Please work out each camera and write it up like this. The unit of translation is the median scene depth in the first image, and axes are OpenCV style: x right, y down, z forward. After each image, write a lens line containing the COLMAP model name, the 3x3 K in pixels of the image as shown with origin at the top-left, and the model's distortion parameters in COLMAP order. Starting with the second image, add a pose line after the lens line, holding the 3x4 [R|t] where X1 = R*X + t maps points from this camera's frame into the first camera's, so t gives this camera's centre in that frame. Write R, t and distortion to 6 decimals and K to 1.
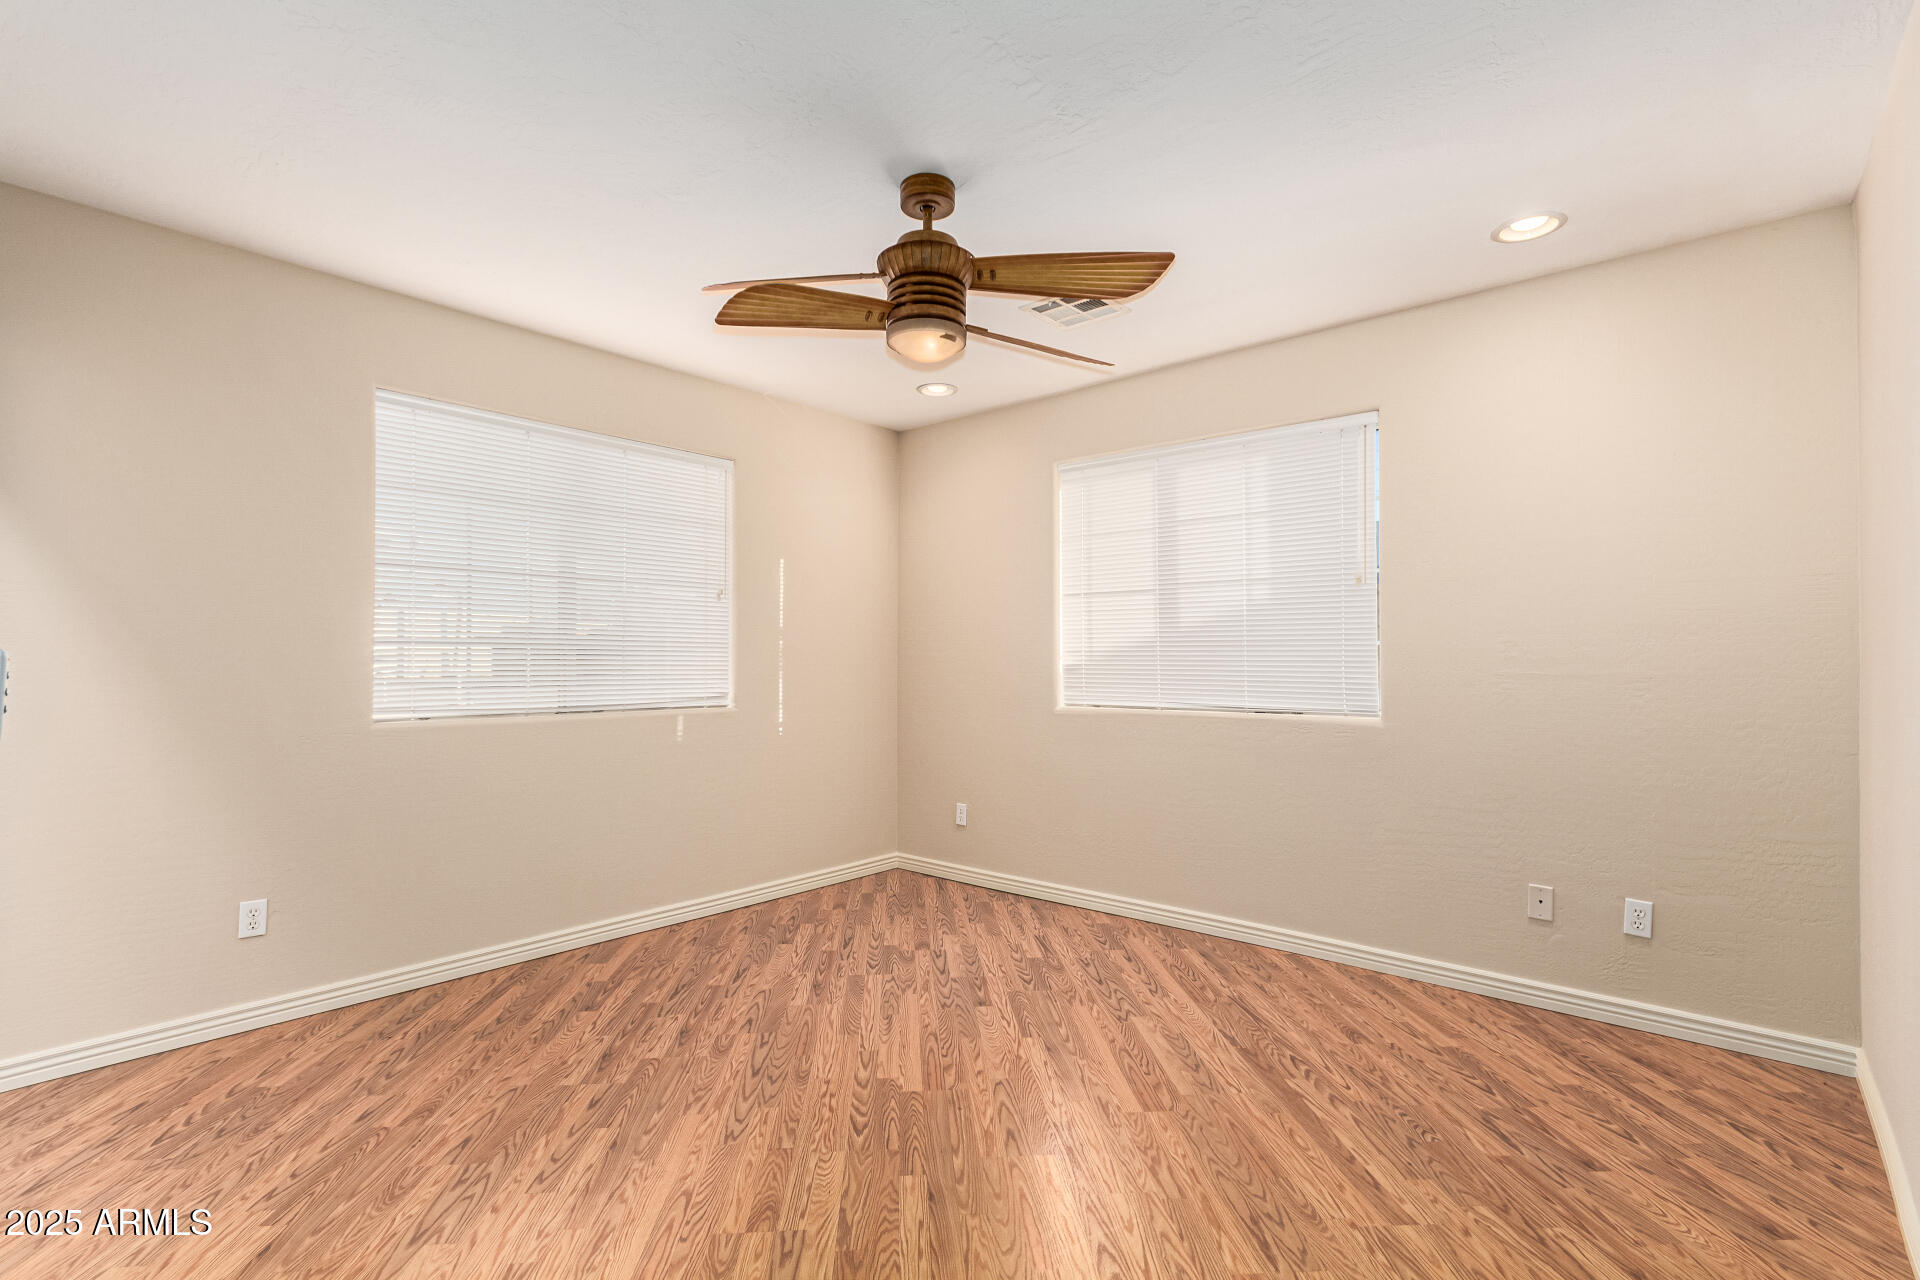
lens RADIAL K [[889.7, 0, 963.2], [0, 889.7, 655.7], [0, 0, 1]] dist [0.004696, 0.000337]
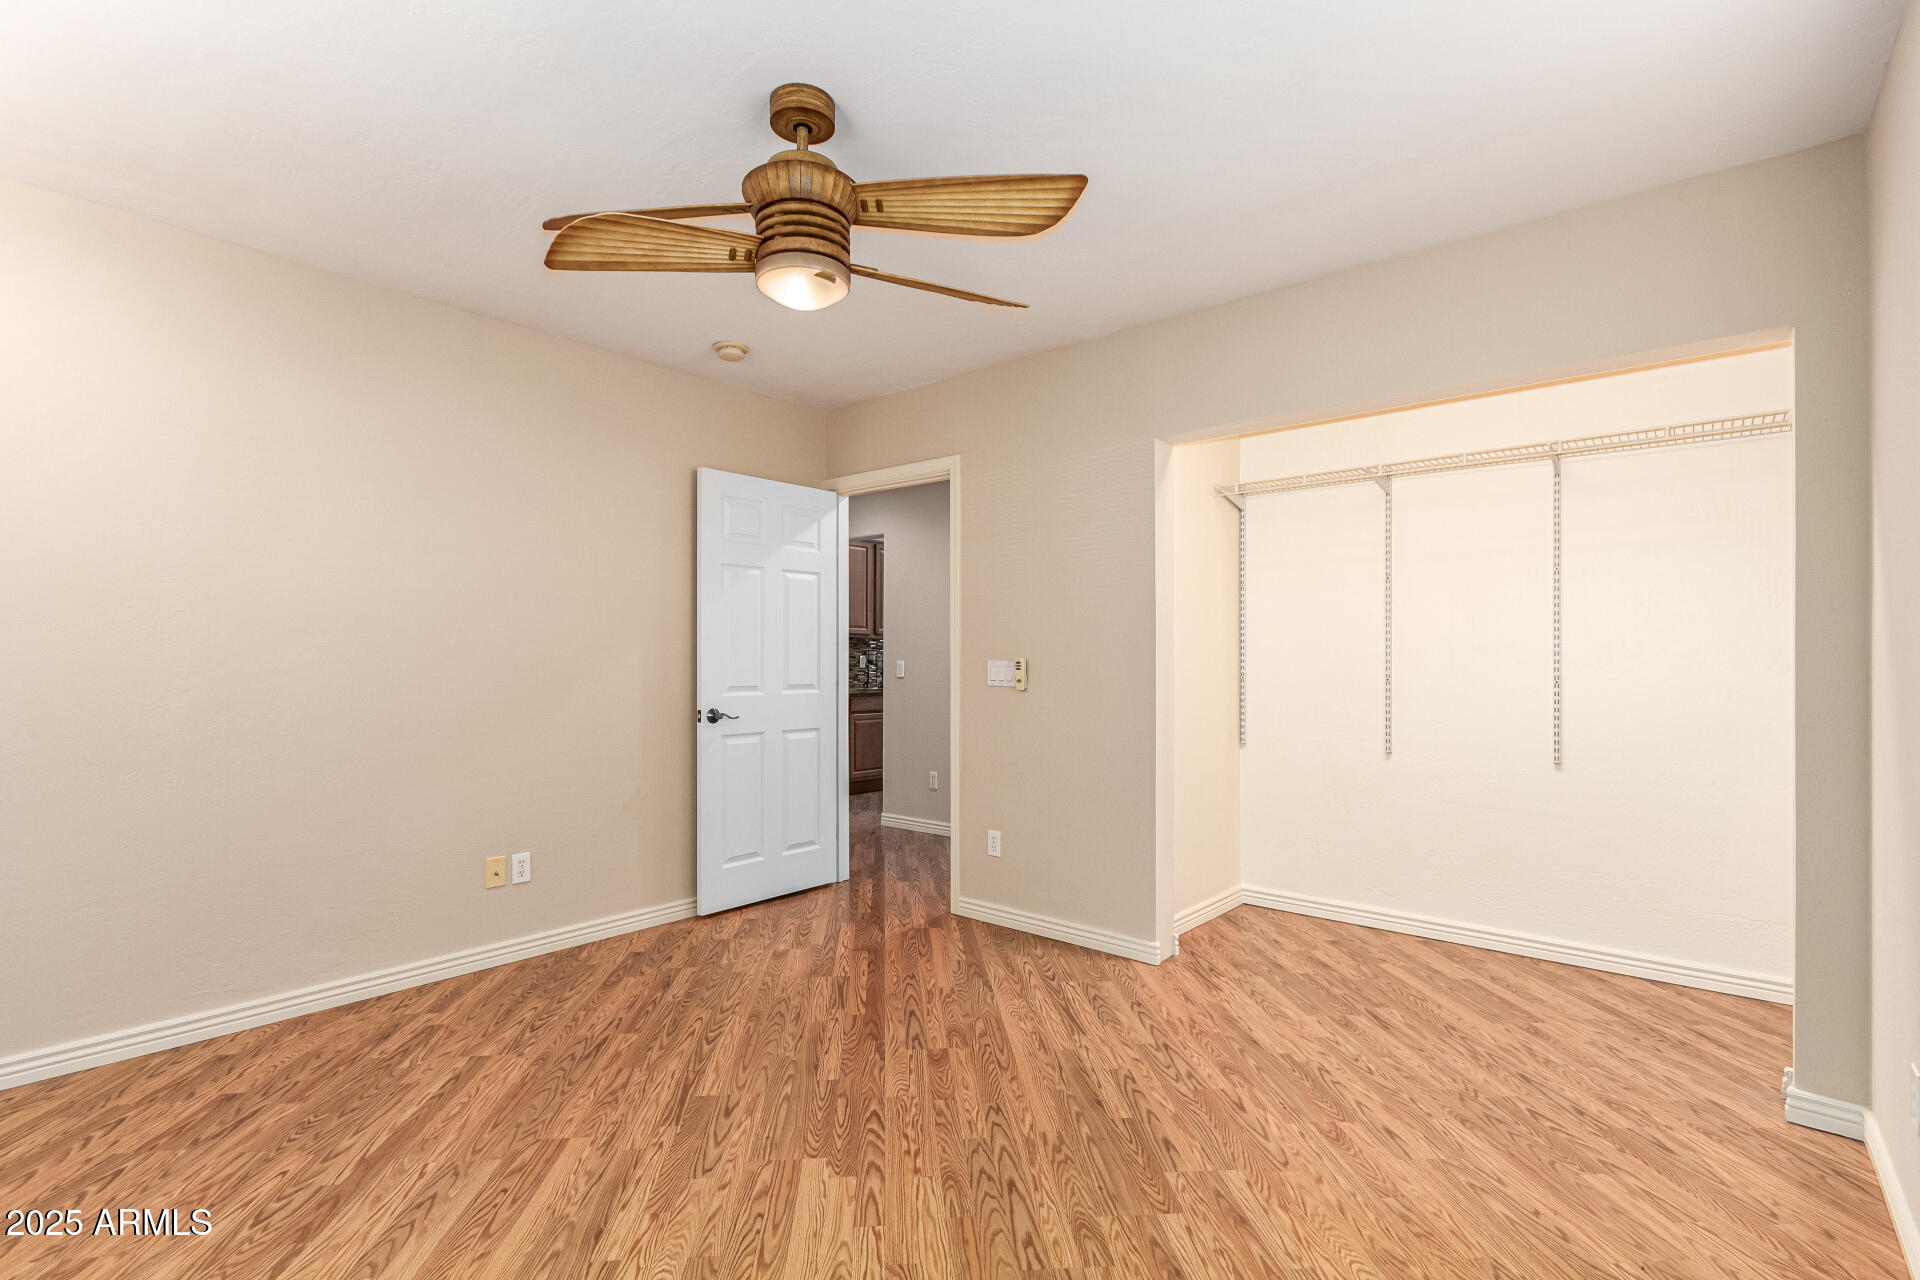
lens RADIAL K [[889.7, 0, 963.2], [0, 889.7, 655.7], [0, 0, 1]] dist [0.004696, 0.000337]
pose [[-0.999850, -0.004573, -0.016723, -0.192269], [-0.004368, 0.999915, -0.012318, 0.015171], [0.016777, -0.012244, -0.999784, 1.959586]]
